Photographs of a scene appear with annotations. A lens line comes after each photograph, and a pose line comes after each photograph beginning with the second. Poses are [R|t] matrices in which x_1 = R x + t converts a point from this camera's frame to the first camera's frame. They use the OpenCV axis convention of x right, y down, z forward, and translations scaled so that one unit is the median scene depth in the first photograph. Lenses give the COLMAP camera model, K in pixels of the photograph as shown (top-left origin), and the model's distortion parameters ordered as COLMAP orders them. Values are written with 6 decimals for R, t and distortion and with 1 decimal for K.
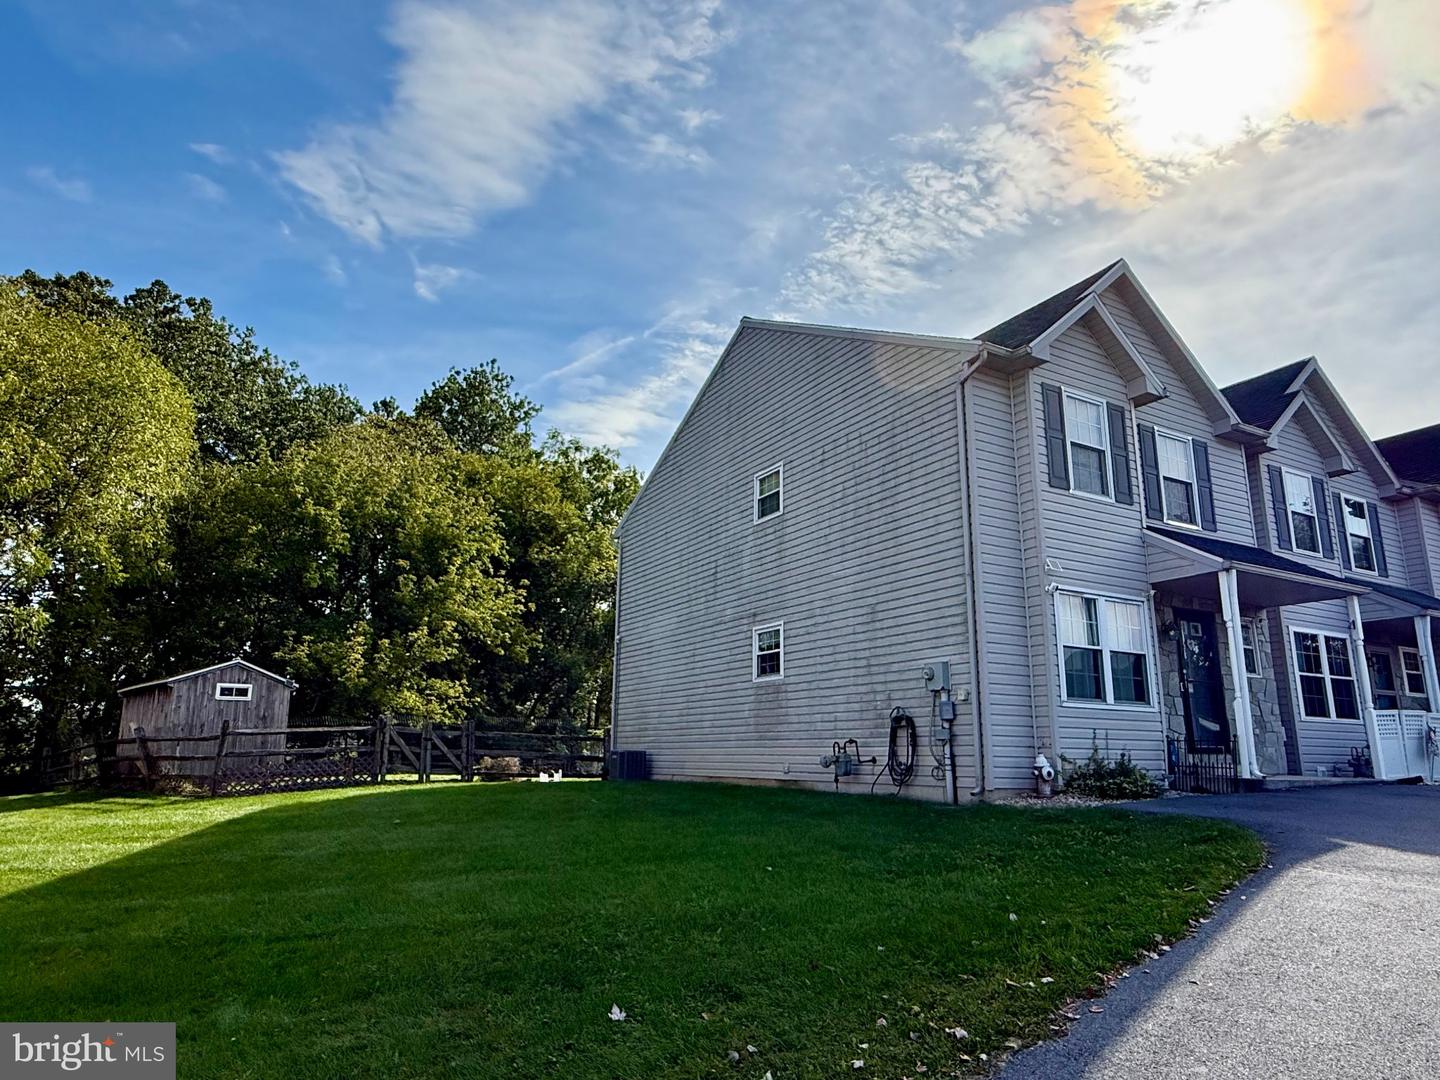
lens RADIAL K [[911.7, 0, 724.9], [0, 911.7, 546.3], [0, 0, 1]] dist [-0.006589, -0.001314]
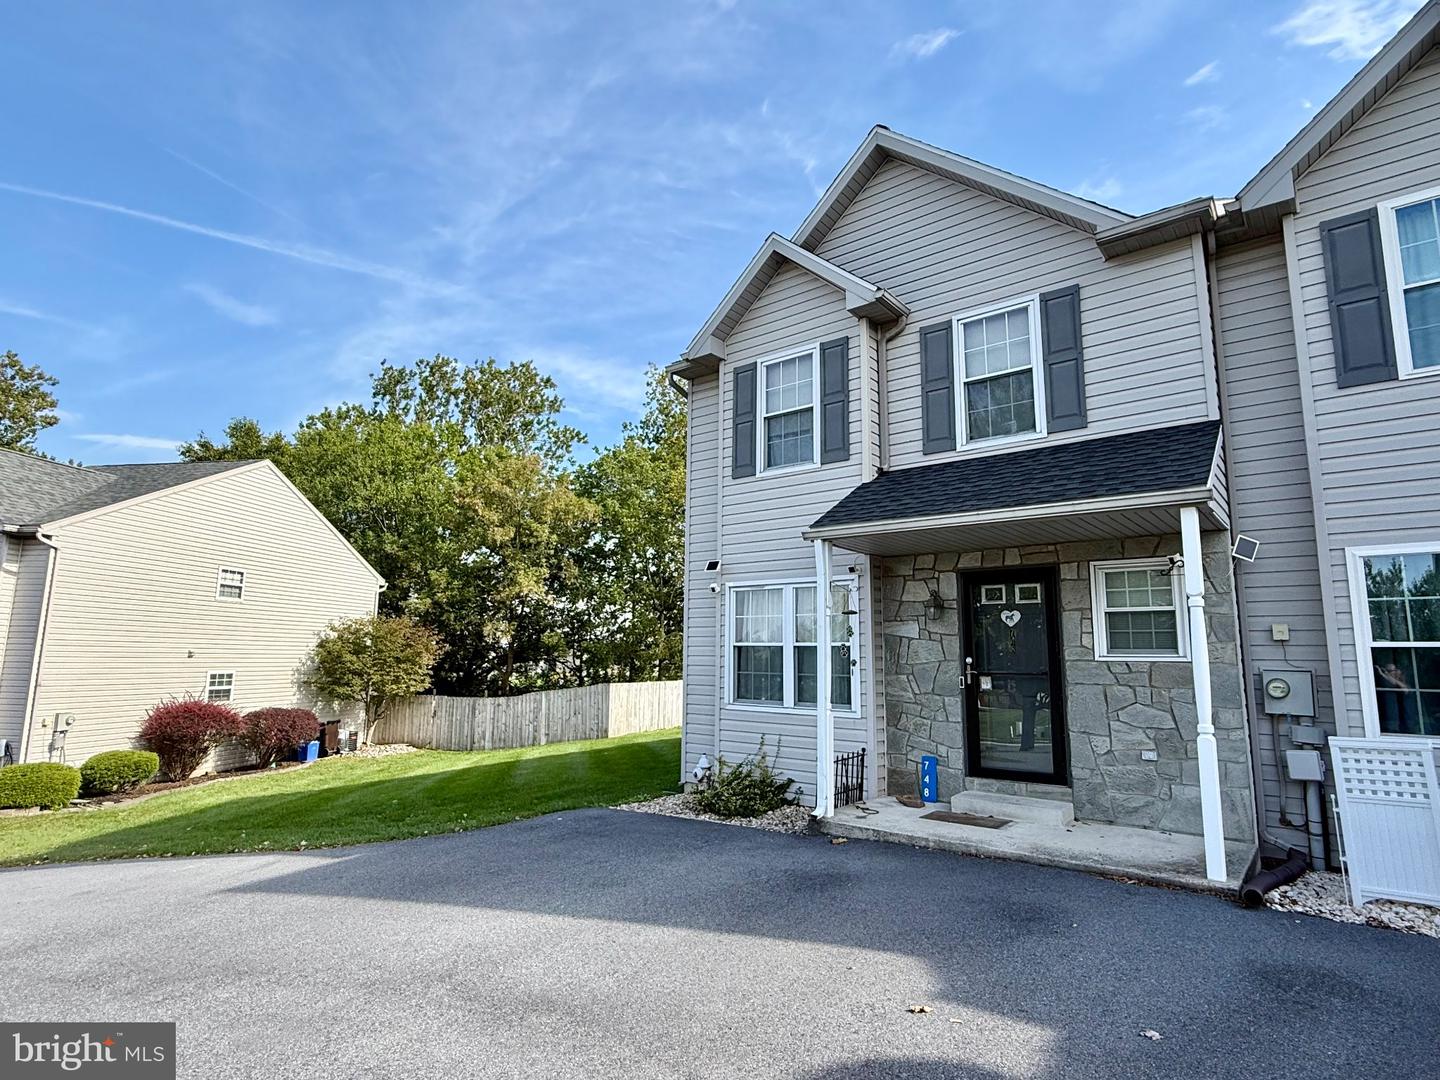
lens RADIAL K [[786.4, 0, 720.0], [0, 786.4, 540.0], [0, 0, 1]] dist [0.004484, 0.002586]
pose [[0.355387, -0.145688, -0.923296, 0.919826], [0.207953, 0.975346, -0.073857, 0.046247], [0.911293, -0.165755, 0.376921, 0.548977]]
